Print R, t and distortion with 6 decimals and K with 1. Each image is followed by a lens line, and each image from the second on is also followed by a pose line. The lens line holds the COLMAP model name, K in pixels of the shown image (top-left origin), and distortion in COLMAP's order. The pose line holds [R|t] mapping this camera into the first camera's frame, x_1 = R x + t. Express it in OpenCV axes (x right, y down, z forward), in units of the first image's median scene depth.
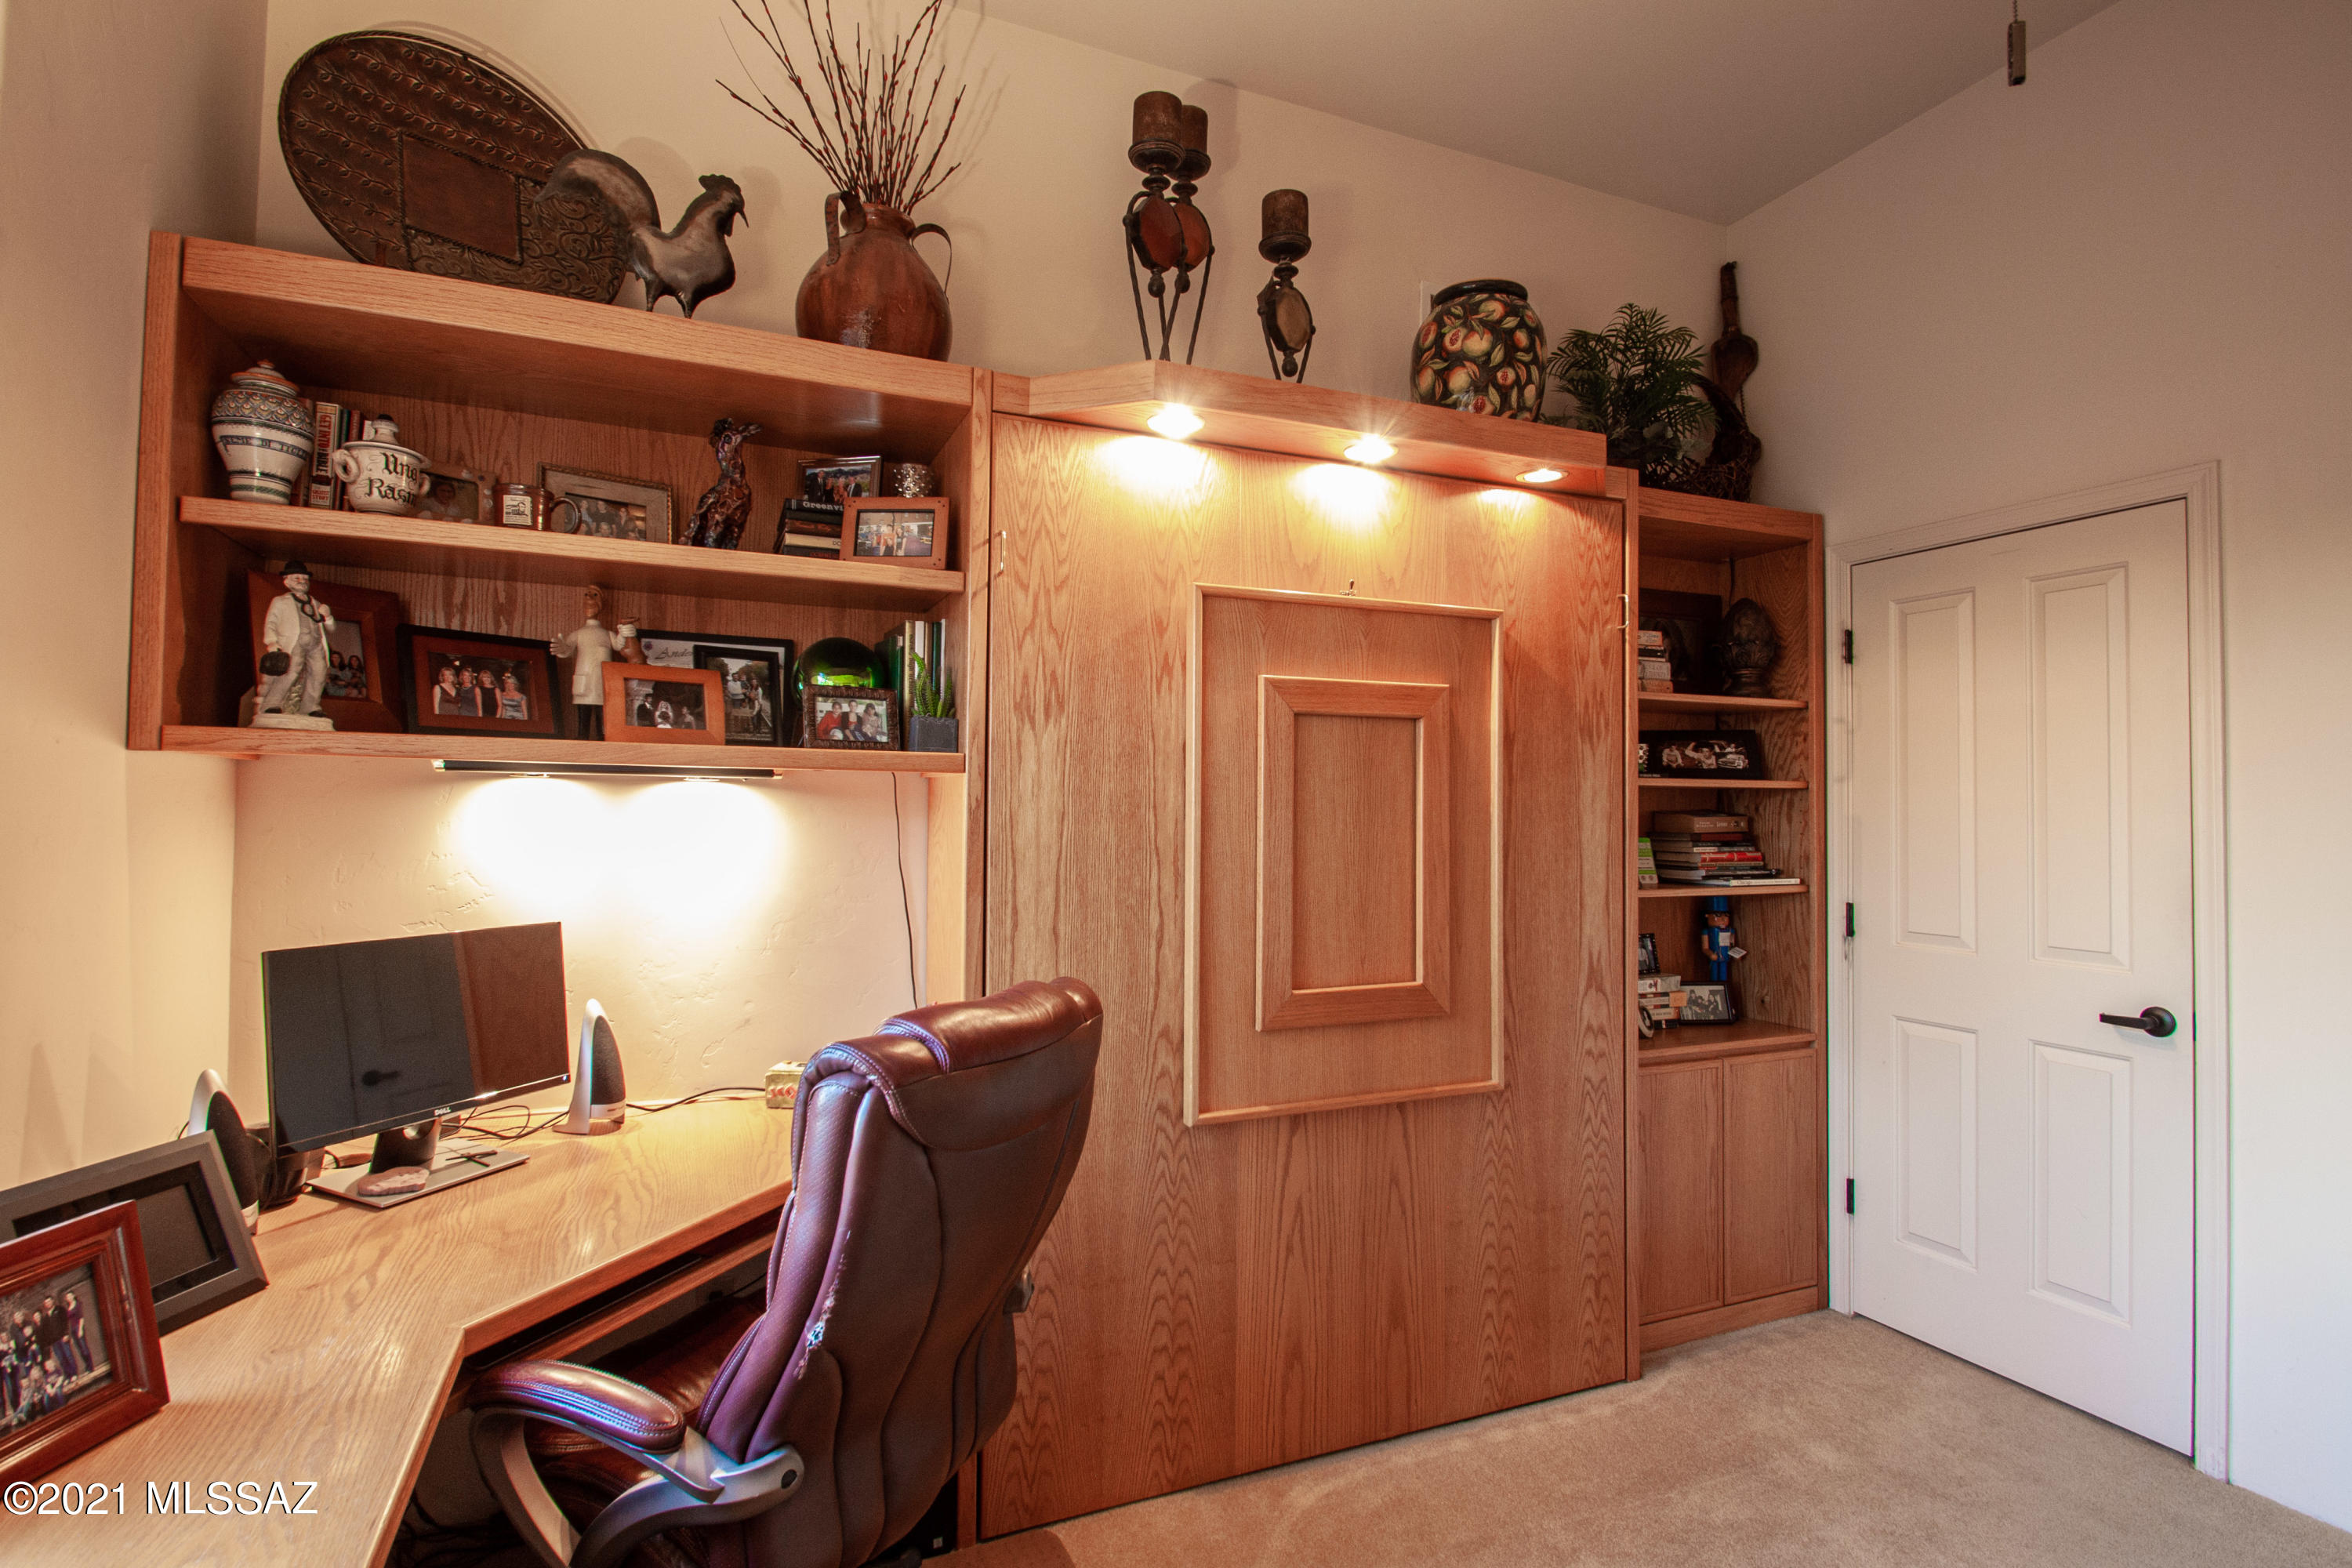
lens RADIAL K [[1098.8, 0, 1168.4], [0, 1098.8, 782.6], [0, 0, 1]] dist [0.001324, -0.002128]
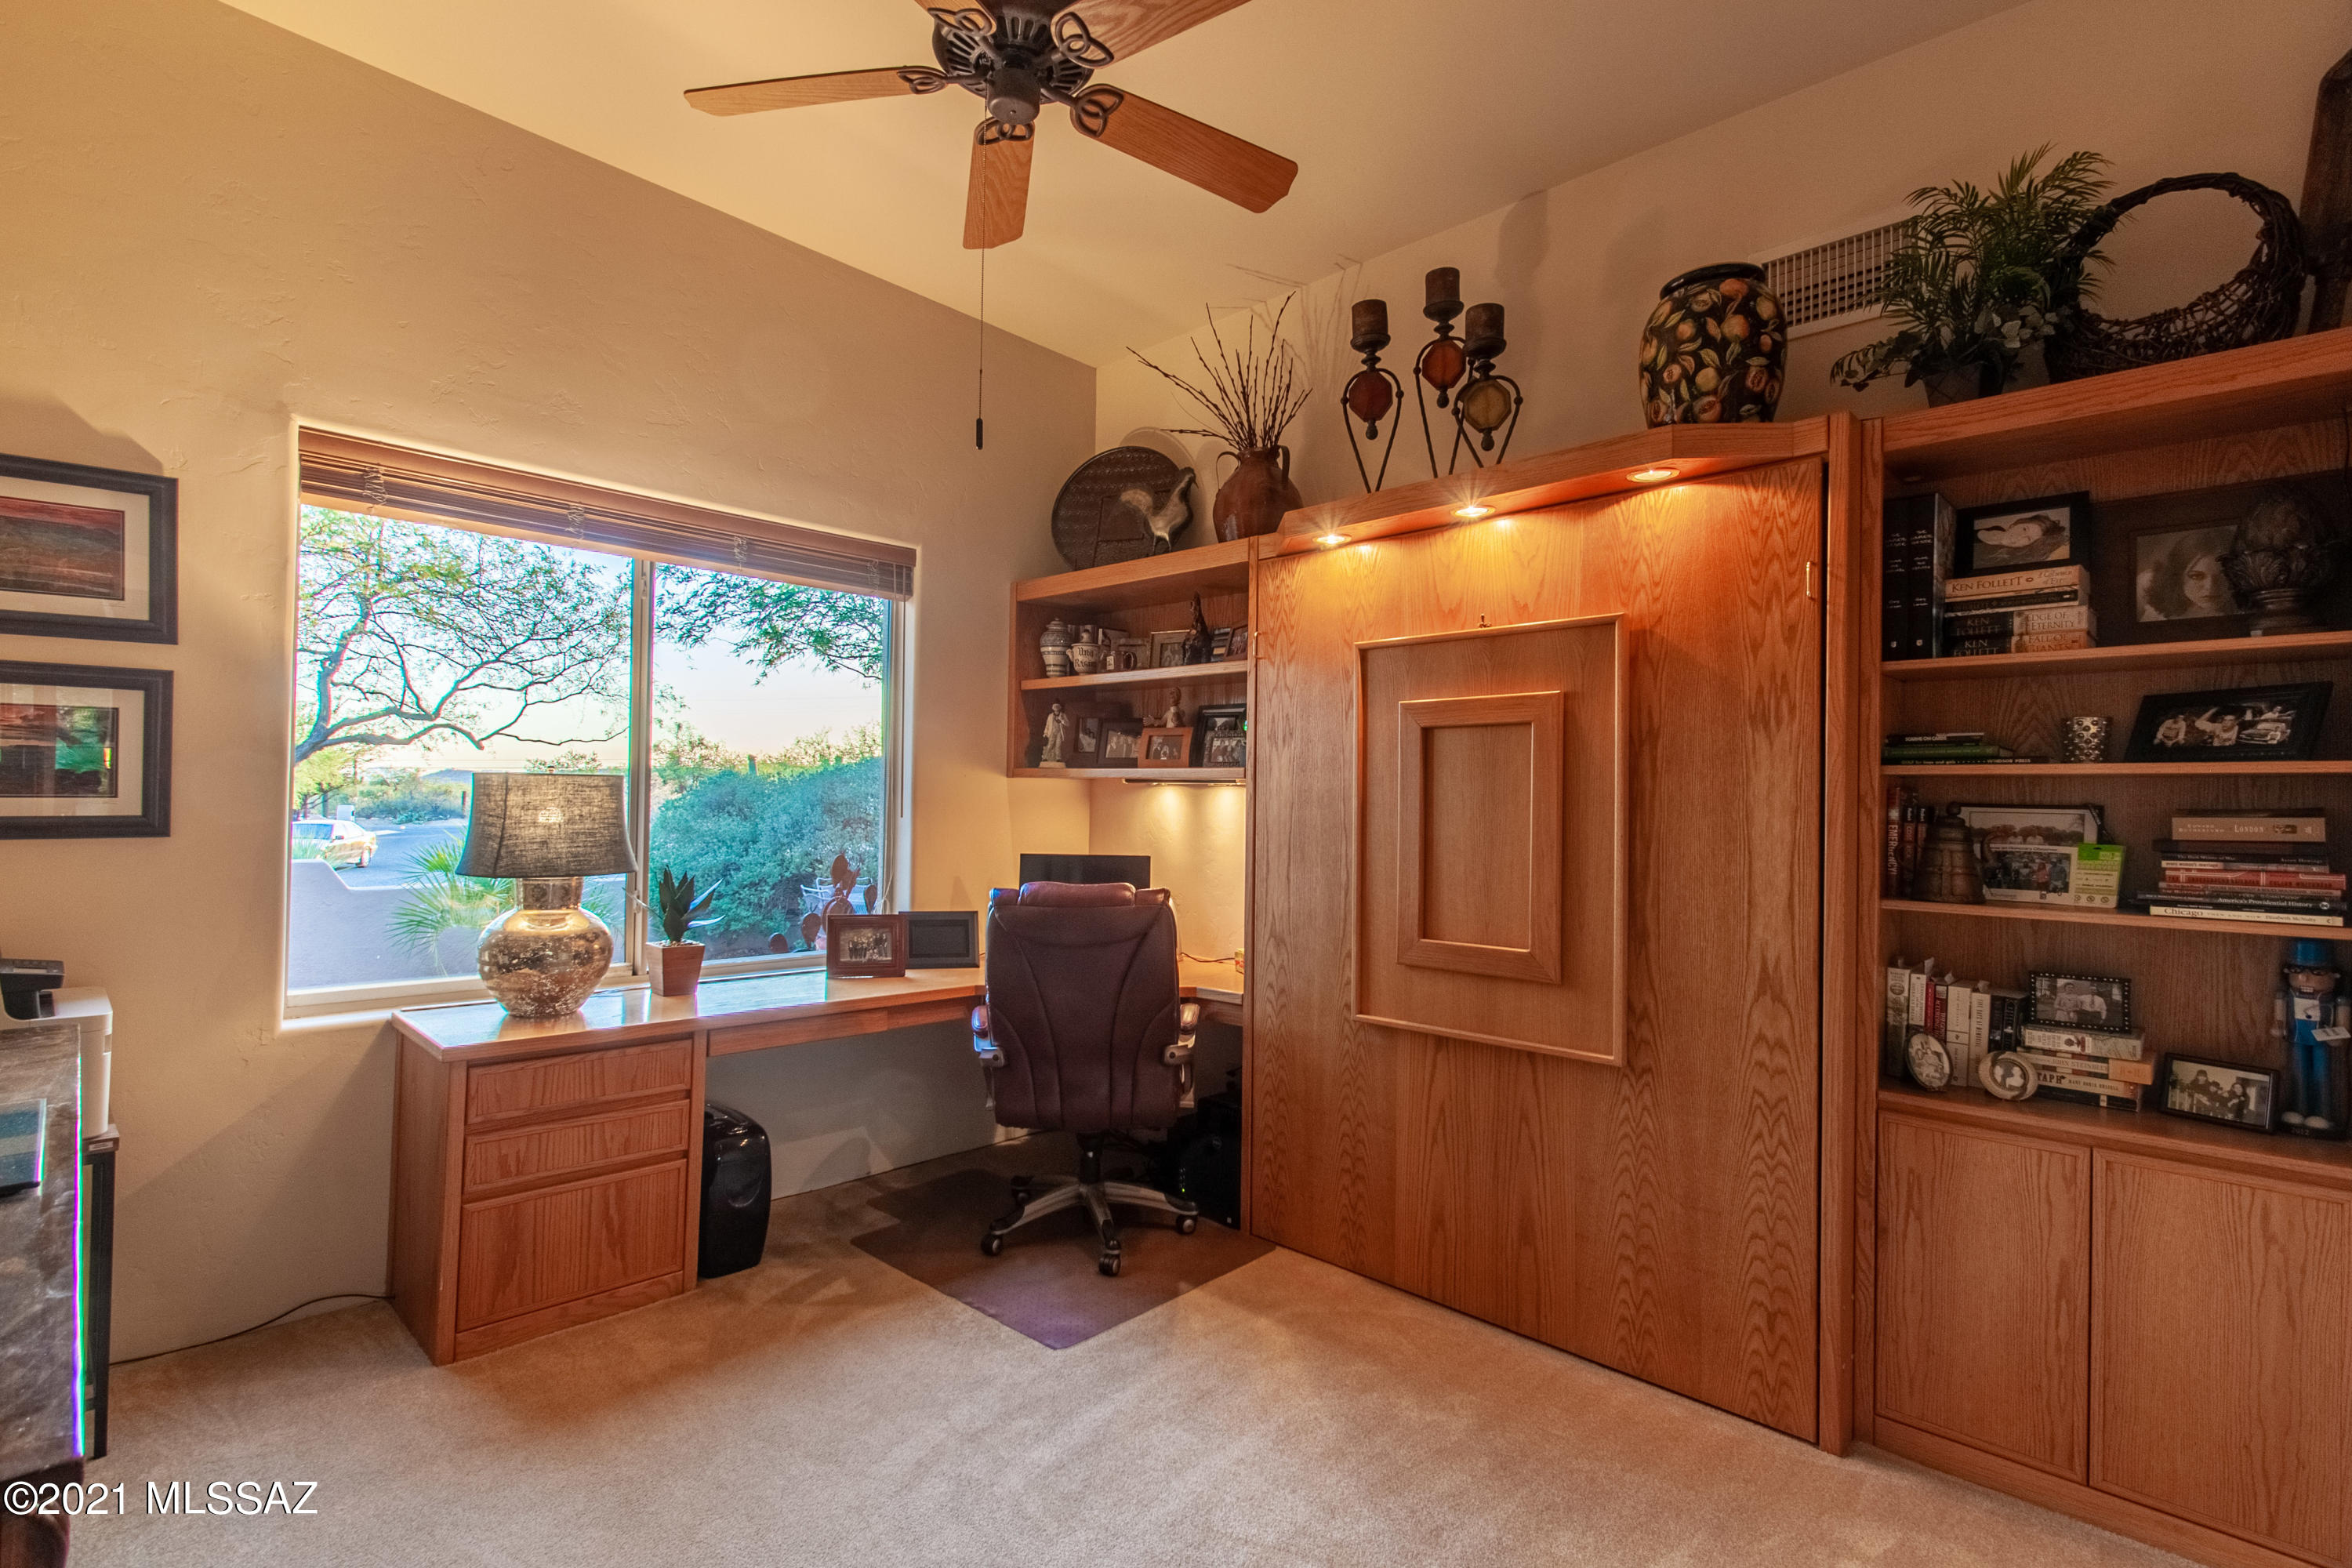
lens RADIAL K [[1098.8, 0, 1171.1], [0, 1098.8, 790.9], [0, 0, 1]] dist [0.001324, -0.002128]
pose [[0.398691, -0.011108, -0.917018, 1.107296], [0.009364, 0.999924, -0.008041, 0.018456], [0.917038, -0.005381, 0.398765, 0.183863]]
